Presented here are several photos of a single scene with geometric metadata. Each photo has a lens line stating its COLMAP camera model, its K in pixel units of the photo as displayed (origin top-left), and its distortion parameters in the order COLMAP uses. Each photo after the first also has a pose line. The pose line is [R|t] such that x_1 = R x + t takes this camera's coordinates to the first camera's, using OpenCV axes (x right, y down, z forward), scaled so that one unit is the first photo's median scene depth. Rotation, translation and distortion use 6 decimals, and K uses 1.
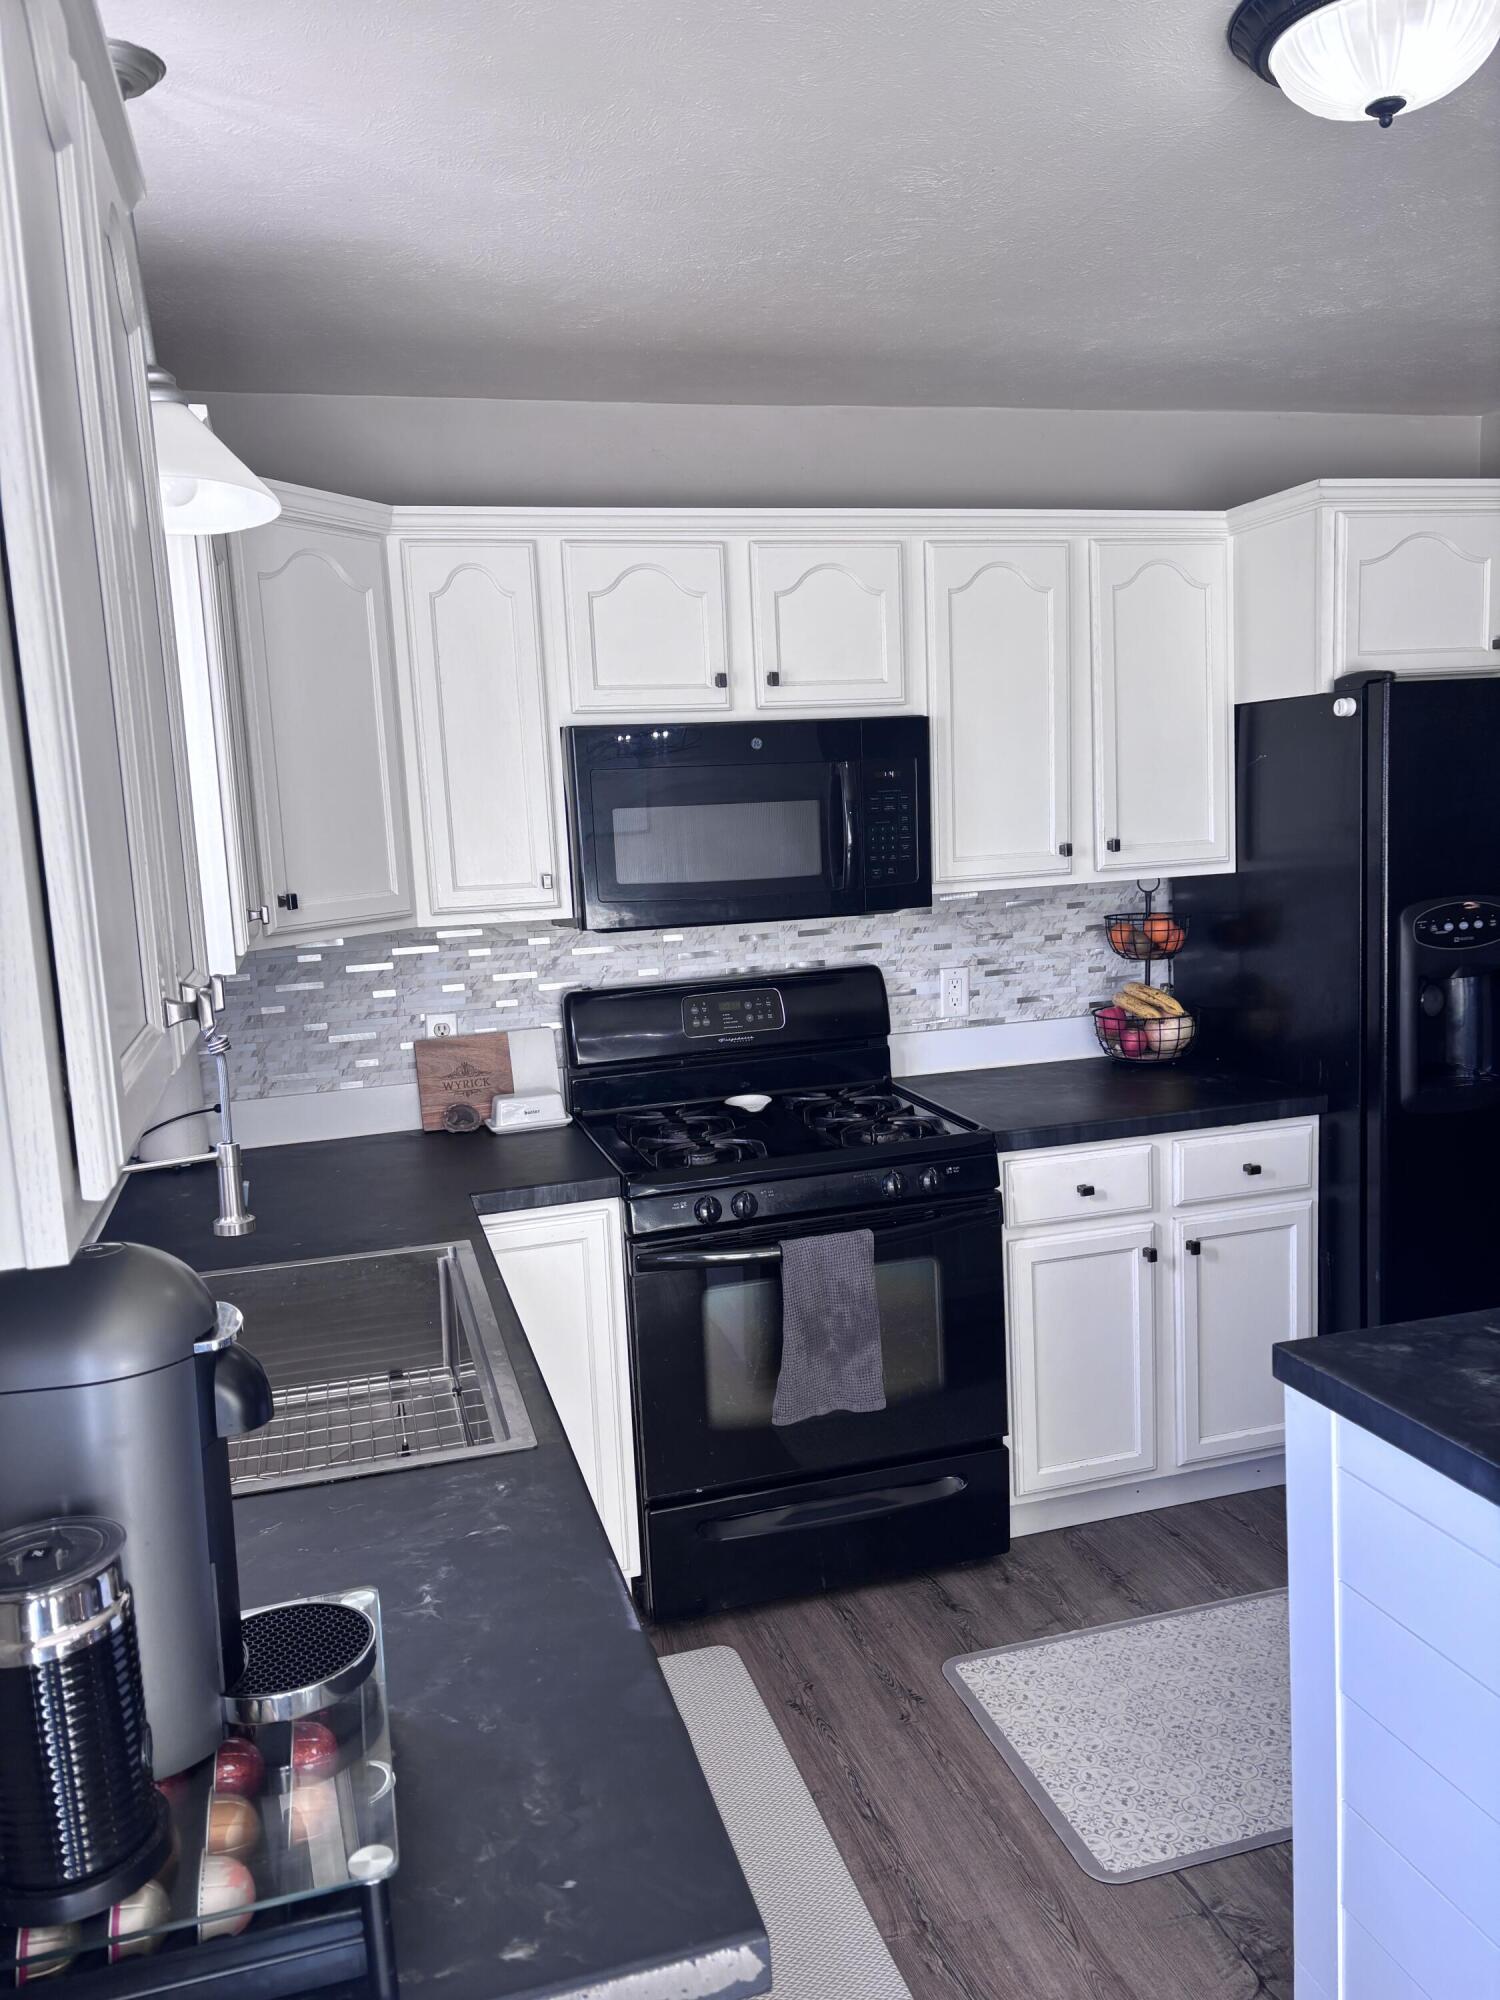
lens RADIAL K [[1488.2, 0, 754.1], [0, 1488.2, 1009.5], [0, 0, 1]] dist [0.054814, -0.061572]
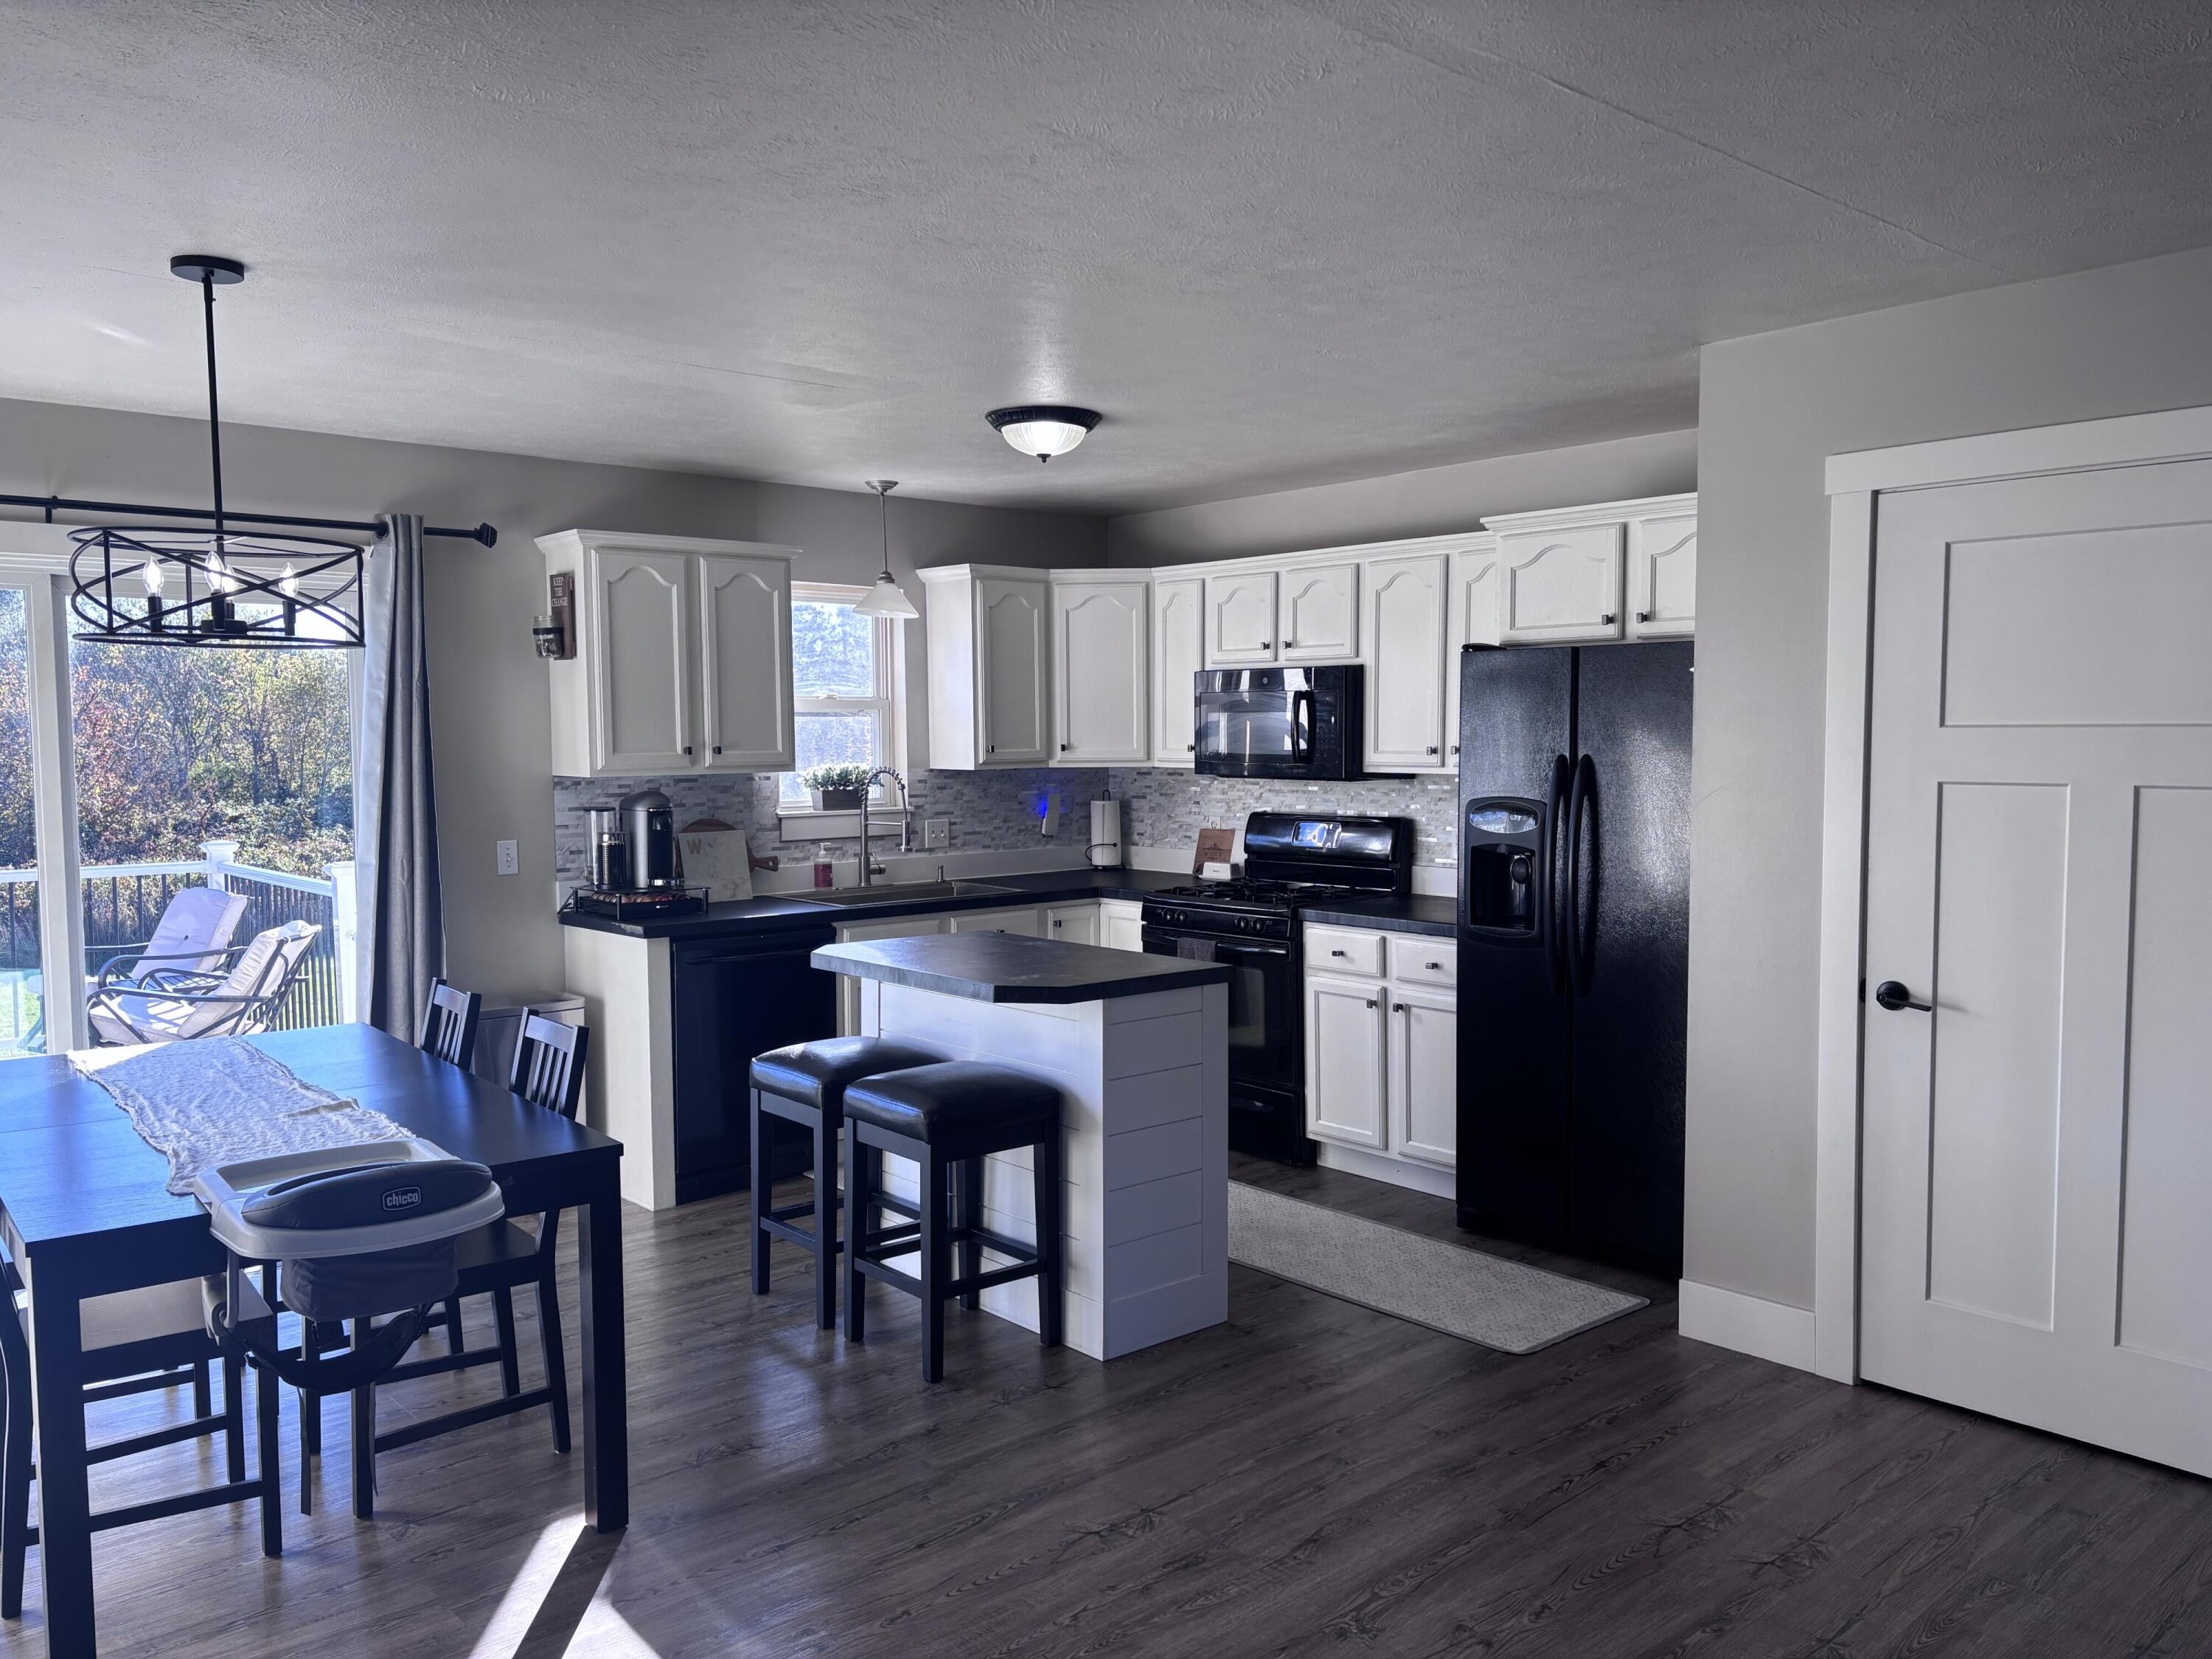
lens RADIAL K [[1645.9, 0, 1106.0], [0, 1645.9, 829.5], [0, 0, 1]] dist [0.054814, -0.061572]
pose [[0.425278, 0.103237, -0.899156, 1.698113], [-0.135379, 0.989552, 0.049585, -0.068402], [0.894881, 0.100640, 0.434811, -0.038924]]
